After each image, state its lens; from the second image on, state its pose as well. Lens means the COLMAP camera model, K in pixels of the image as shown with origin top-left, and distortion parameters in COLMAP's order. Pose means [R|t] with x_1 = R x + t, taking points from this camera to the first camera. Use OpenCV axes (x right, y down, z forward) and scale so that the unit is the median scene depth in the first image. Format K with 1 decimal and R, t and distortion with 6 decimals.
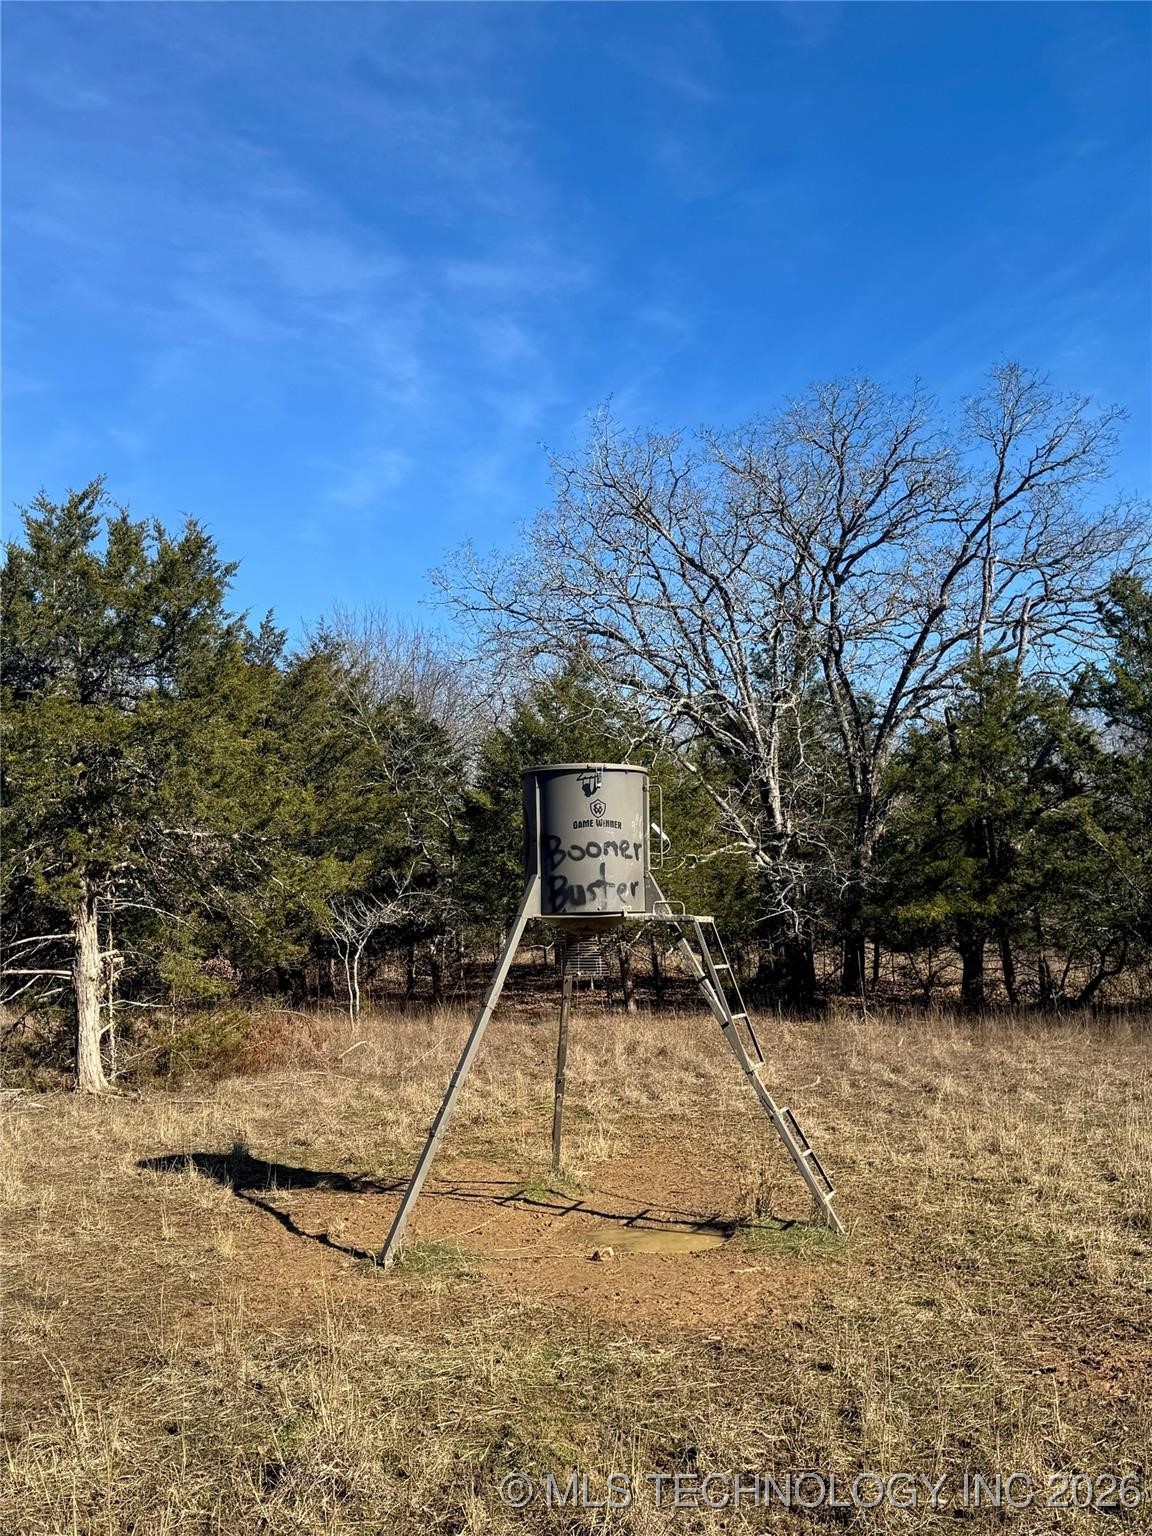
lens RADIAL K [[1372.0, 0, 569.1], [0, 1372.0, 782.4], [0, 0, 1]] dist [0.198513, -0.447326]
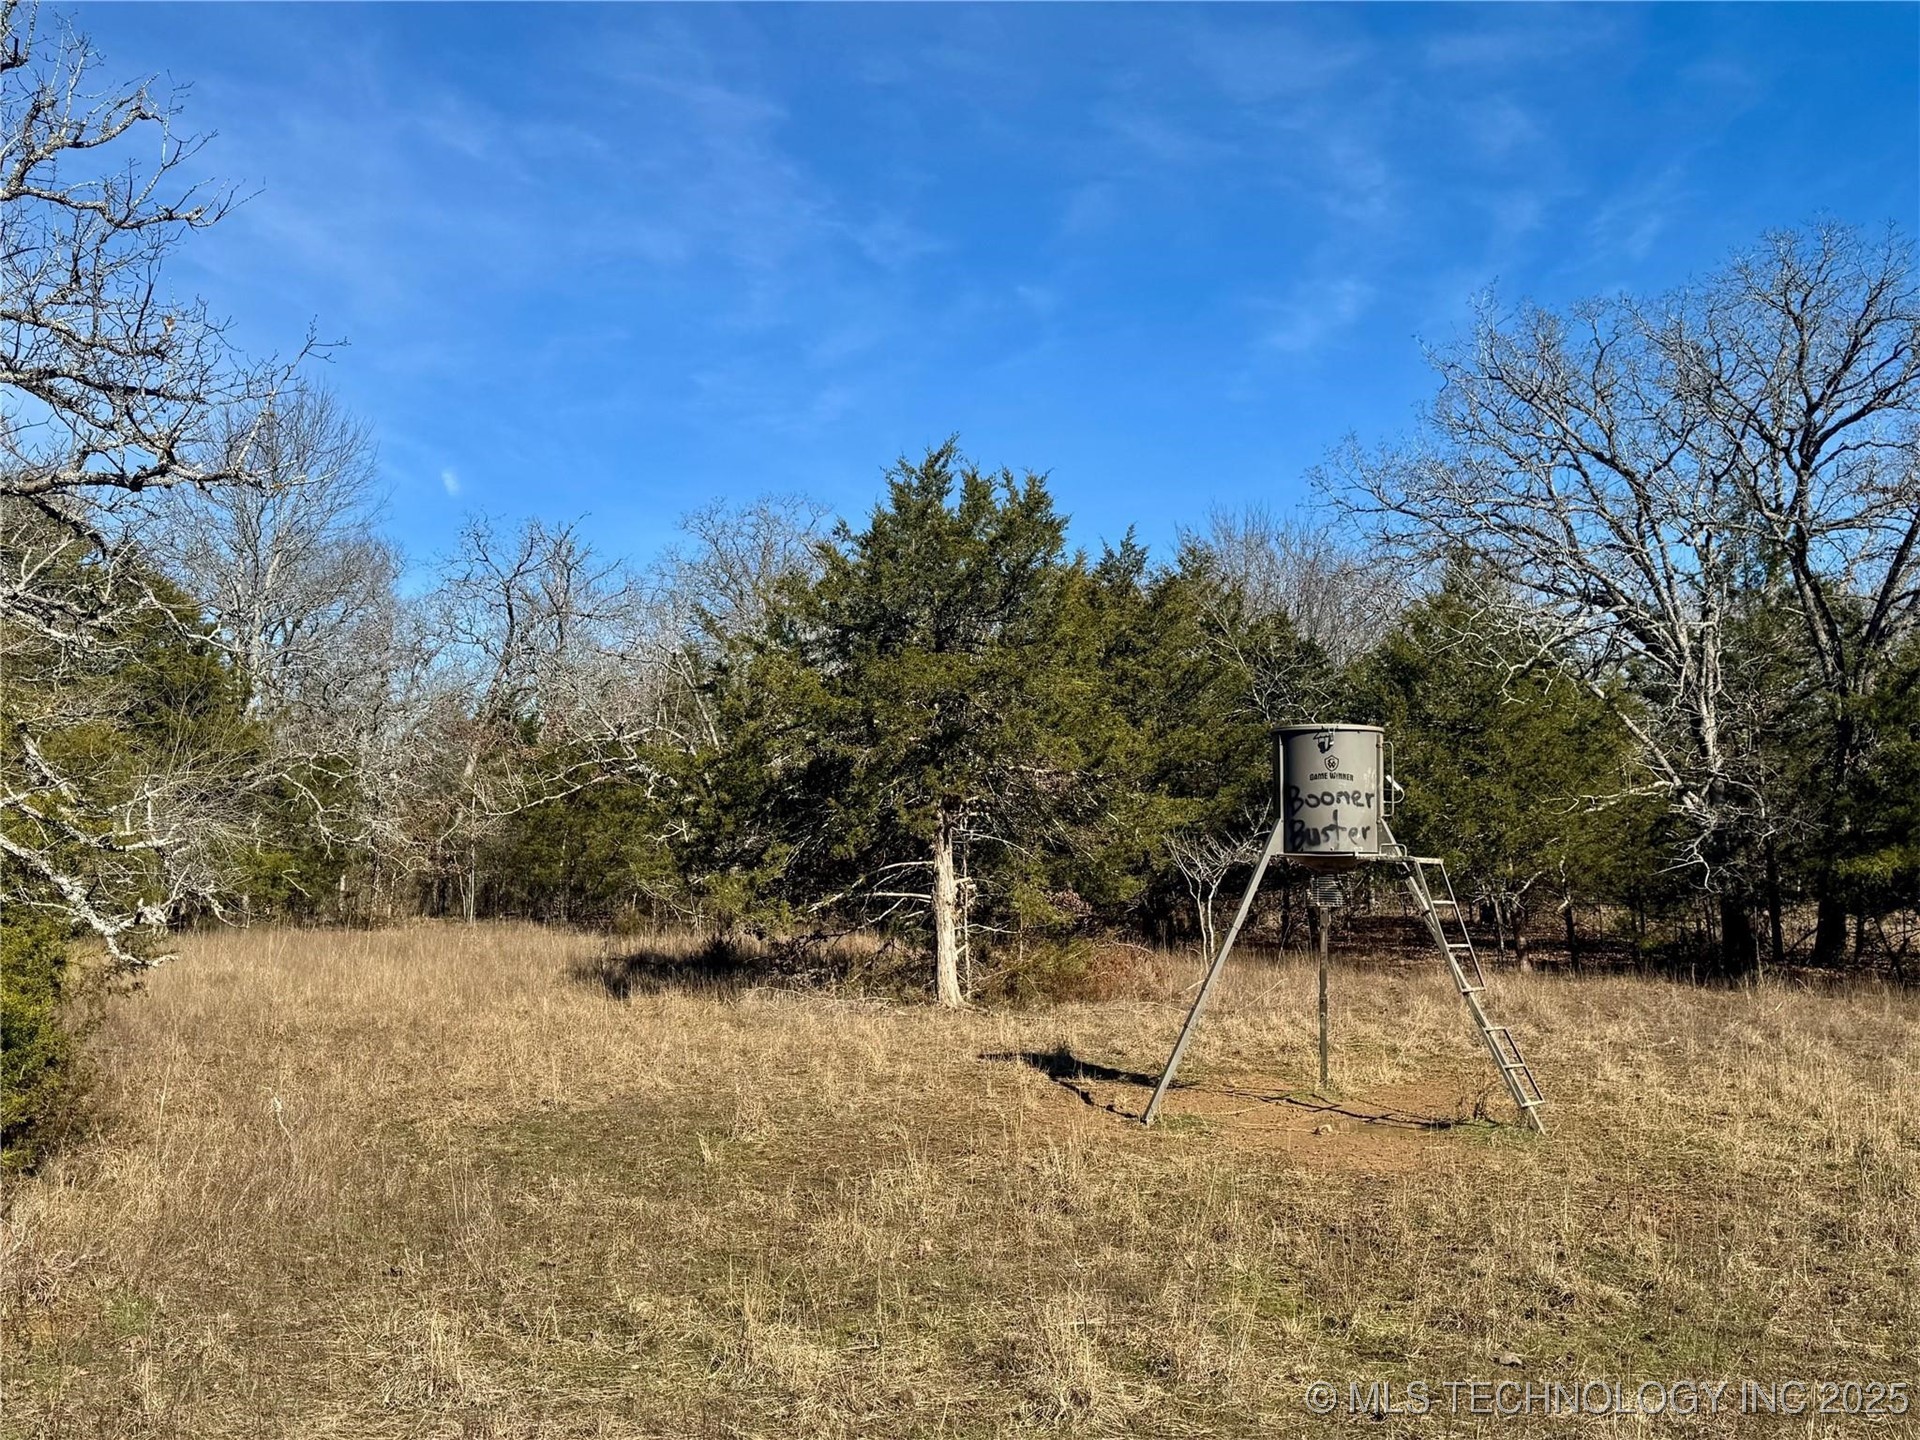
lens RADIAL K [[1715.0, 0, 960.0], [0, 1715.0, 720.0], [0, 0, 1]] dist [0.198513, -0.447326]
pose [[0.943934, -0.001976, -0.330128, 0.107817], [0.007465, 0.999854, 0.015361, -0.022066], [0.330049, -0.016964, 0.943811, -0.253955]]
